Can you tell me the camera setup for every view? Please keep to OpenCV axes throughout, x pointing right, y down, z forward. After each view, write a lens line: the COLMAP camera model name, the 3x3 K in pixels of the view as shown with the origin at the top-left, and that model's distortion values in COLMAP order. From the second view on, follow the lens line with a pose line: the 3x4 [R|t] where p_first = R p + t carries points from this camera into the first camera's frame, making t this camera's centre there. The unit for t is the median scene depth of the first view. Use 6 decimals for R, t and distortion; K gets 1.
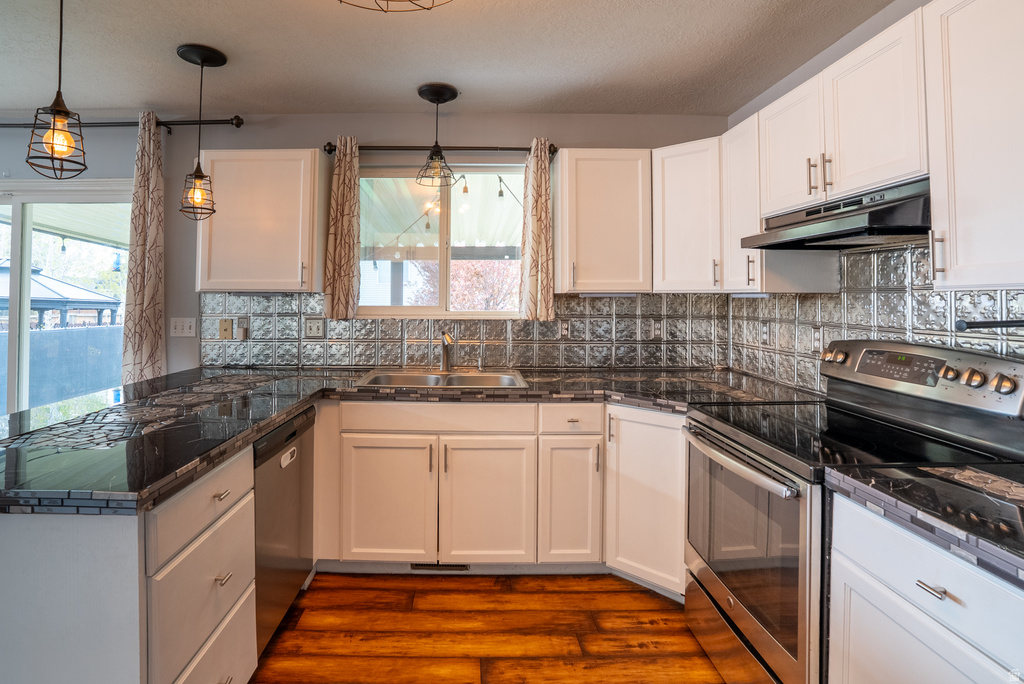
lens RADIAL K [[506.7, 0, 512.2], [0, 506.7, 283.1], [0, 0, 1]] dist [-0.002412, -0.000289]
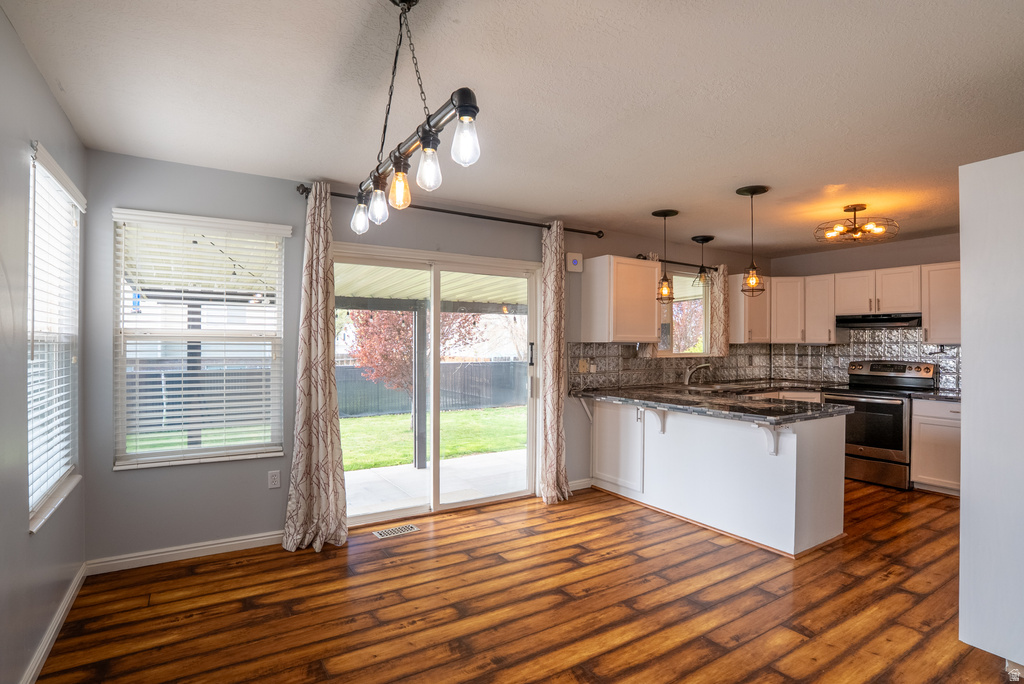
lens RADIAL K [[498.5, 0, 510.1], [0, 498.5, 331.9], [0, 0, 1]] dist [-0.066061, 0.027190]
pose [[0.840327, 0.013974, 0.541900, -2.033748], [-0.014998, 0.999884, -0.002527, -0.009913], [-0.541872, -0.006004, 0.840439, -0.186111]]
